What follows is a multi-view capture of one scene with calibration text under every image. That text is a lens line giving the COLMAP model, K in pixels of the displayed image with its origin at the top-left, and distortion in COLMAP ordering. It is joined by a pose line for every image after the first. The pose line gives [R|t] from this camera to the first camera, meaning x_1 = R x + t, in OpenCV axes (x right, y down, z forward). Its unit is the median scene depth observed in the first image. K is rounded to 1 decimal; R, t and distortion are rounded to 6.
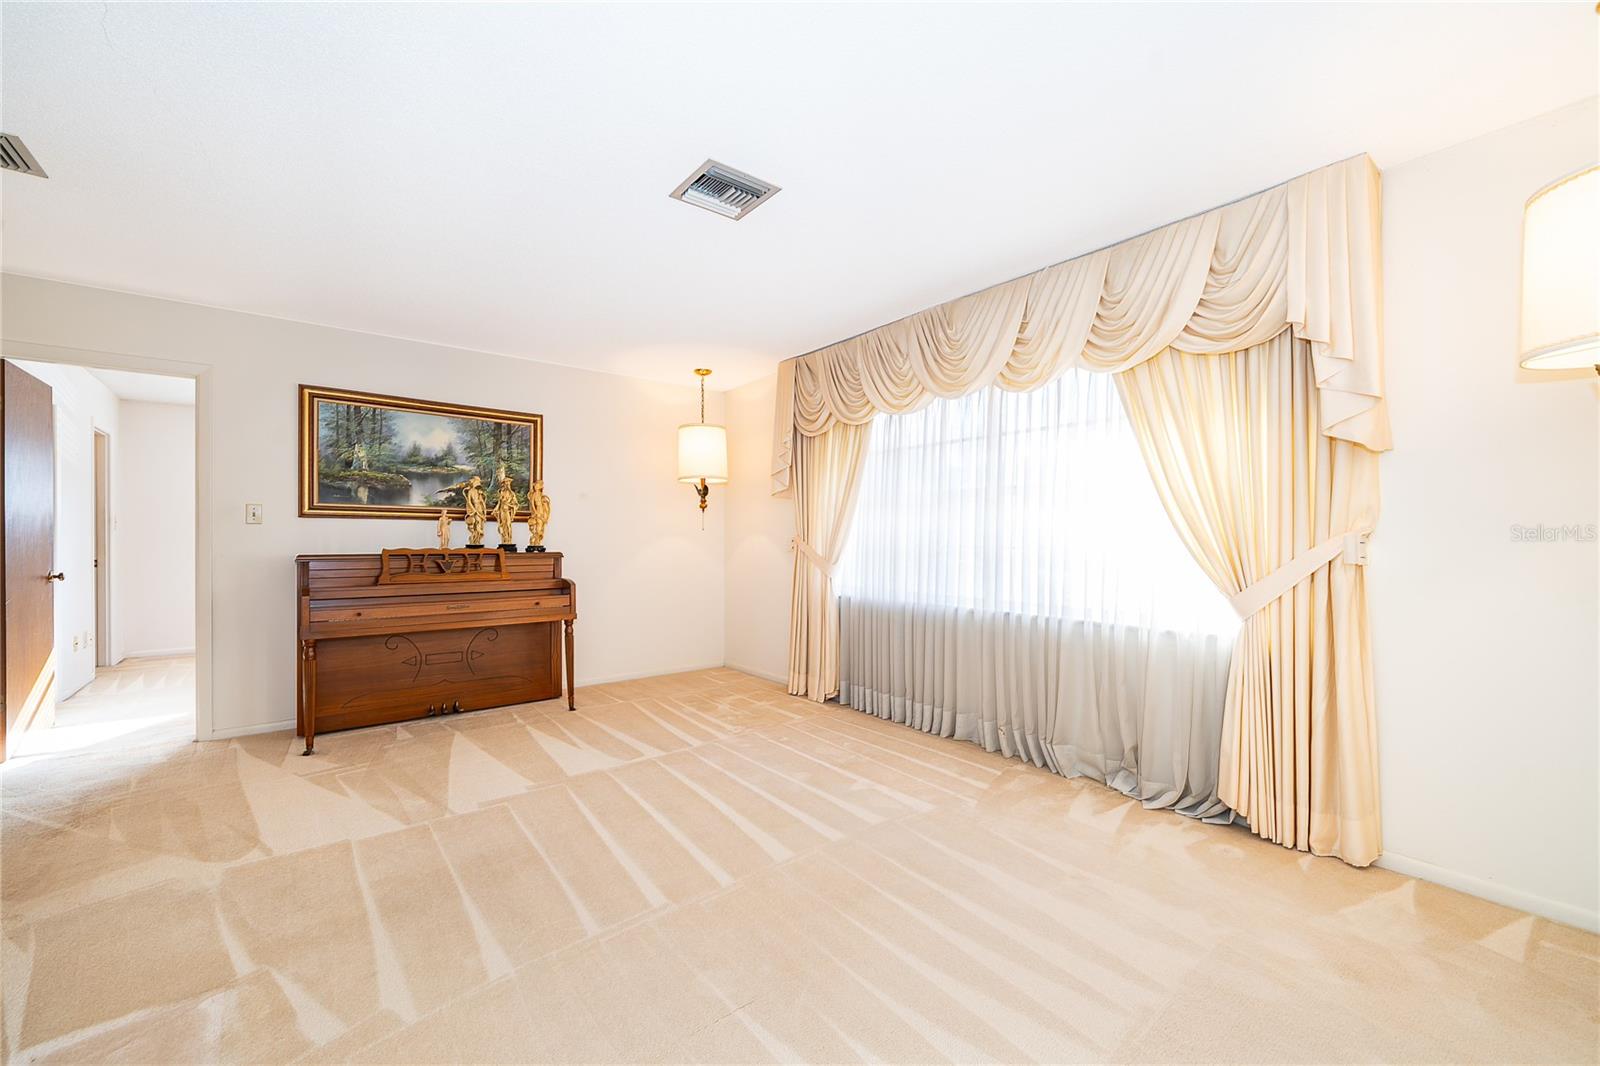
lens RADIAL K [[638.6, 0, 800.5], [0, 638.6, 537.2], [0, 0, 1]] dist [-0.001369, -0.000306]
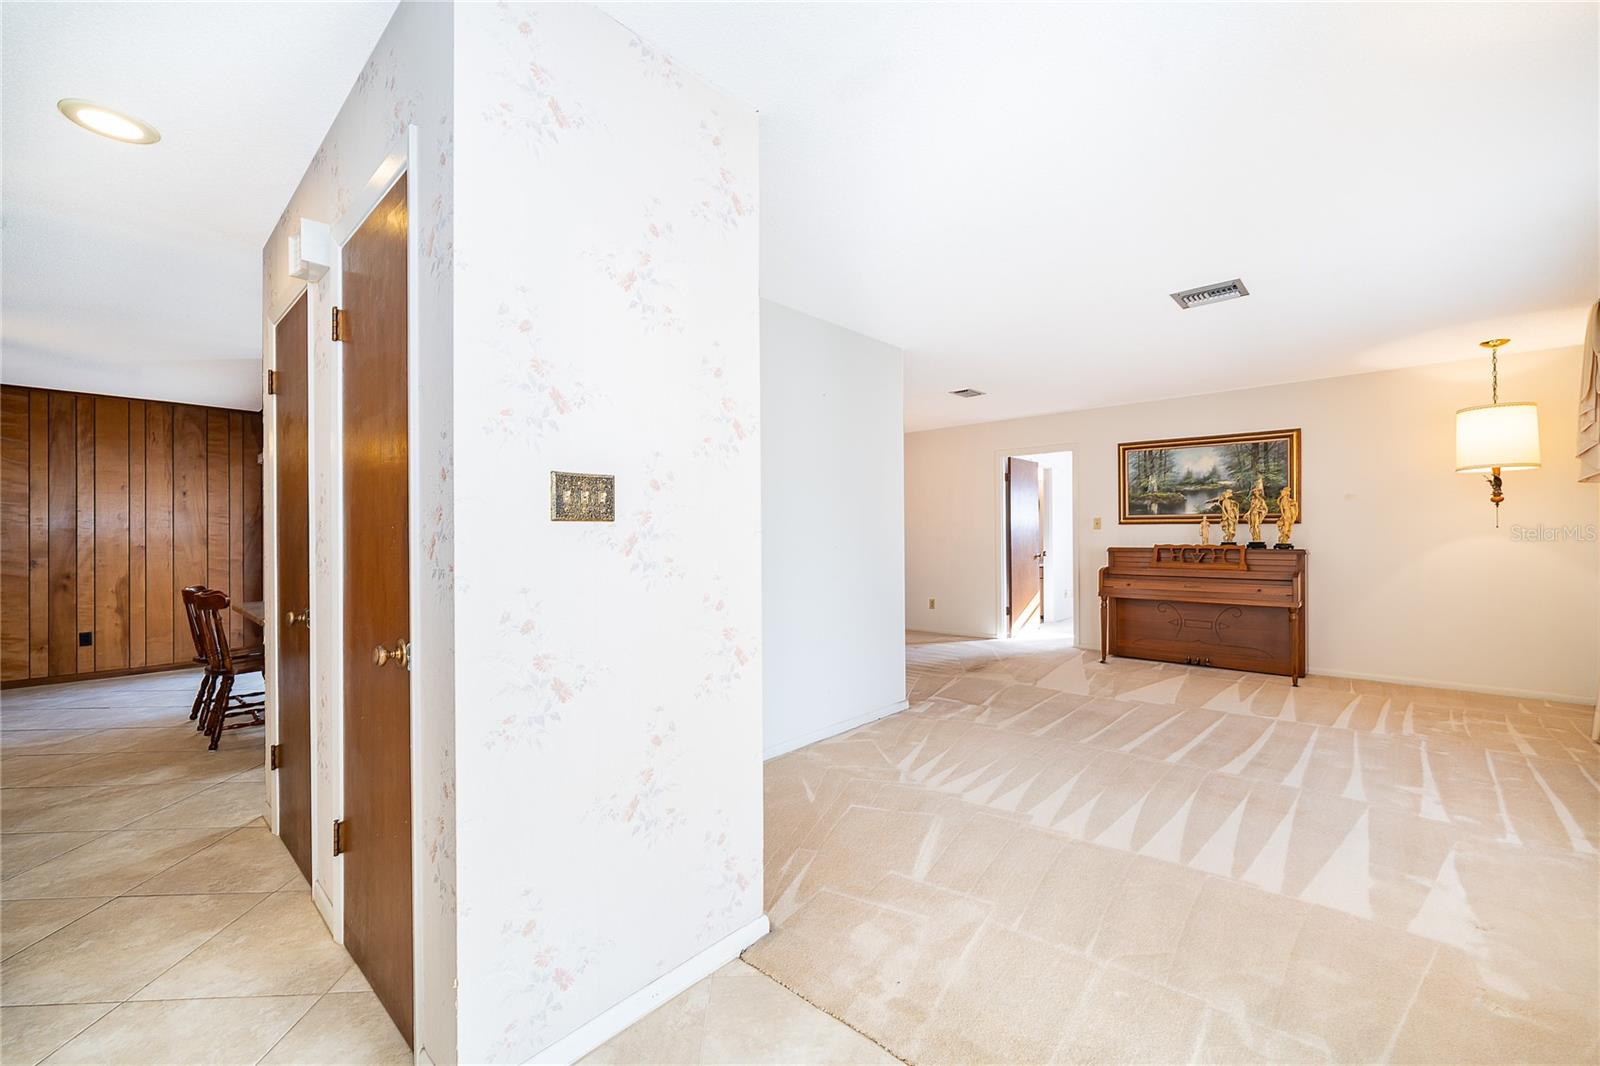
lens RADIAL K [[638.6, 0, 799.0], [0, 638.6, 532.7], [0, 0, 1]] dist [-0.001369, -0.000306]
pose [[0.153444, -0.006864, -0.988134, 0.648582], [0.002532, 0.999975, -0.006553, -0.001454], [0.988154, -0.001496, 0.153457, -0.061052]]
